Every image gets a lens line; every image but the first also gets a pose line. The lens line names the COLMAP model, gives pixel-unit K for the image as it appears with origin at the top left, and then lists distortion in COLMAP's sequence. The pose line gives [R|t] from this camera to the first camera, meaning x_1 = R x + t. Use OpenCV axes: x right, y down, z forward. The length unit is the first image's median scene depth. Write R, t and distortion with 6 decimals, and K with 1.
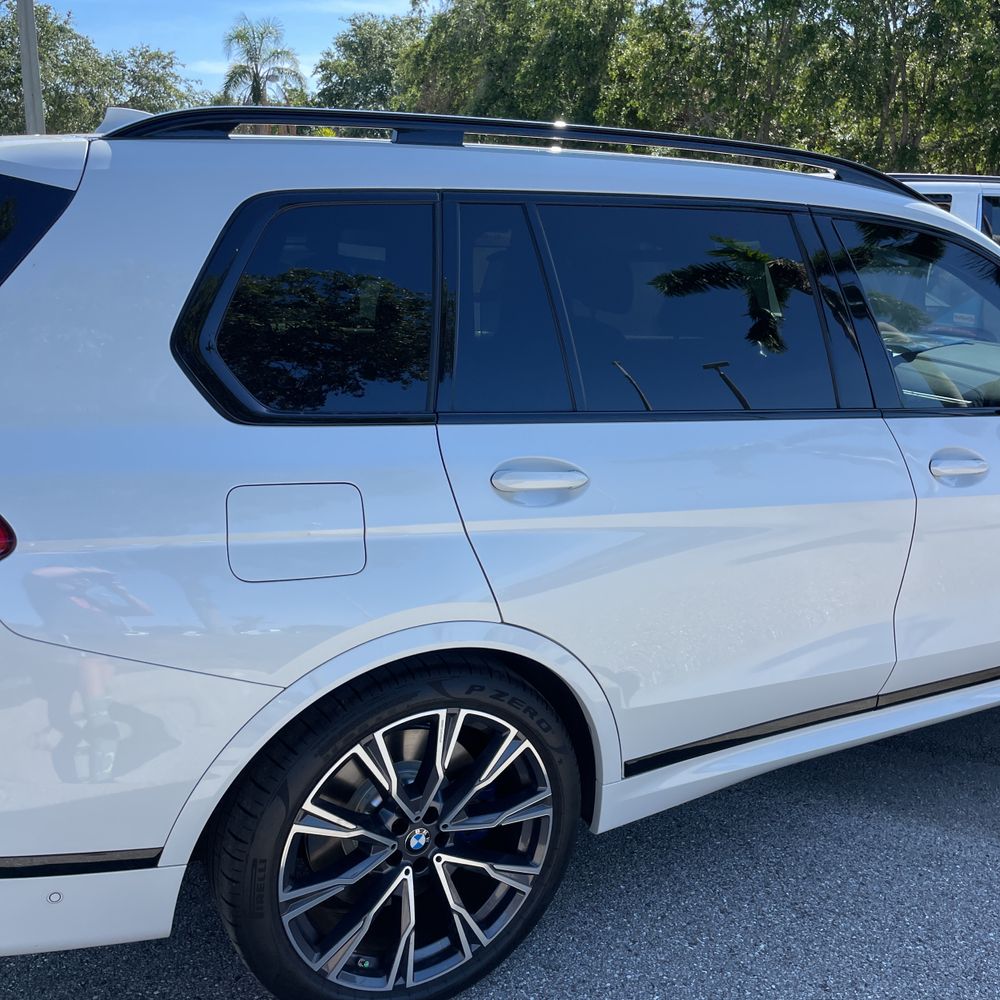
lens RADIAL K [[1032.8, 0, 521.5], [0, 1032.8, 484.2], [0, 0, 1]] dist [0.025113, 0.000000]
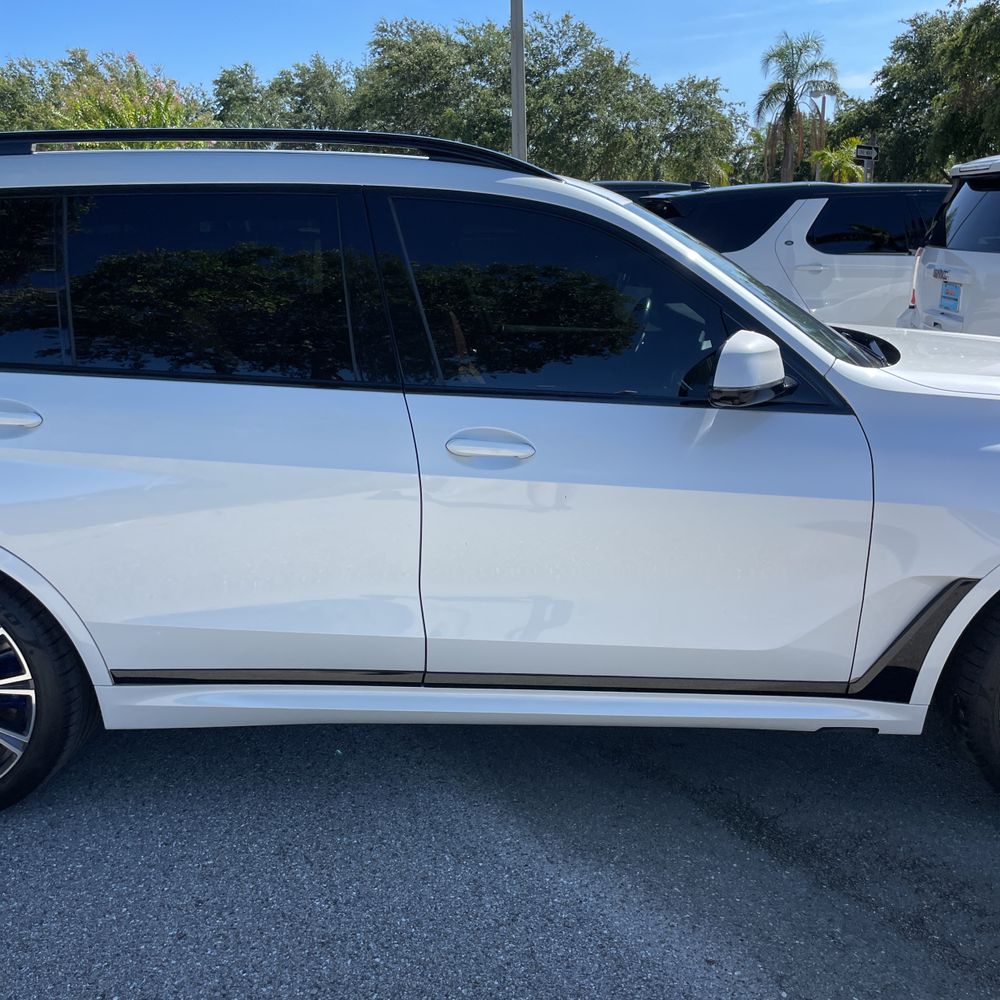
lens RADIAL K [[1032.8, 0, 527.4], [0, 1032.8, 486.9], [0, 0, 1]] dist [0.025113, 0.000000]
pose [[0.855314, 0.081921, -0.511592, 1.172022], [-0.088436, 0.996014, 0.011639, 0.007306], [0.510507, 0.035288, 0.859149, 0.239879]]
